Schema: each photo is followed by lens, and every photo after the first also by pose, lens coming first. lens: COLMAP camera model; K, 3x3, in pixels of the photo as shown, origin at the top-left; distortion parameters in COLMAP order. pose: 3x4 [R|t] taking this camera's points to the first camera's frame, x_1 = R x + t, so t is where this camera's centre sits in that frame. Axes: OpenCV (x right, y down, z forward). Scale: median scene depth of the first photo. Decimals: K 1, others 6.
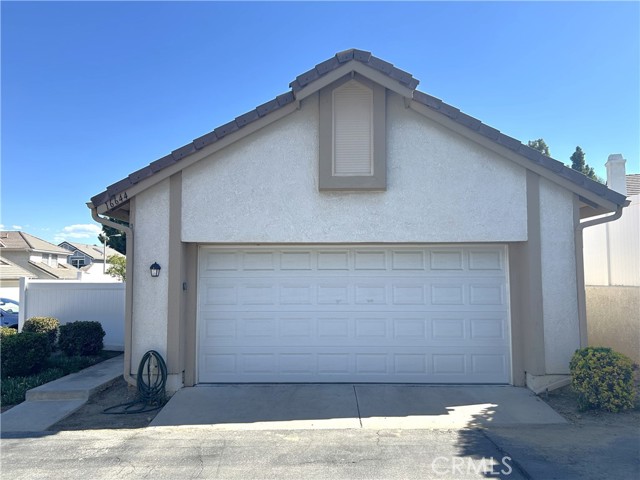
lens RADIAL K [[476.7, 0, 320.0], [0, 476.7, 240.0], [0, 0, 1]] dist [0.030262, -0.002132]
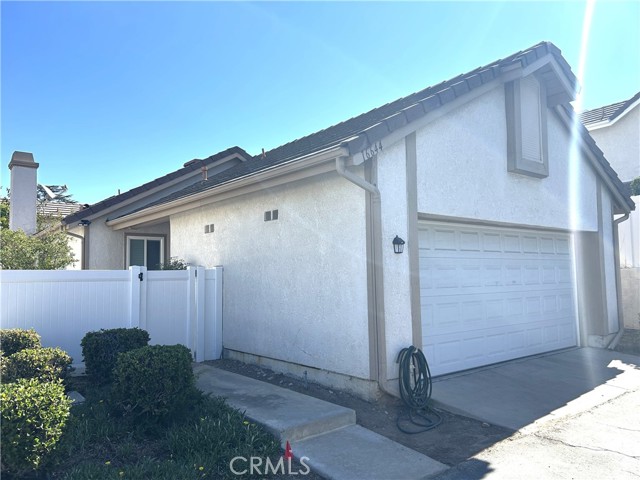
lens RADIAL K [[487.3, 0, 320.0], [0, 487.3, 240.0], [0, 0, 1]] dist [0.000775, -0.002106]
pose [[0.776207, 0.037280, 0.629375, -0.940394], [-0.039424, 0.999167, -0.010562, 0.066464], [-0.629244, -0.016615, 0.777030, 0.456394]]
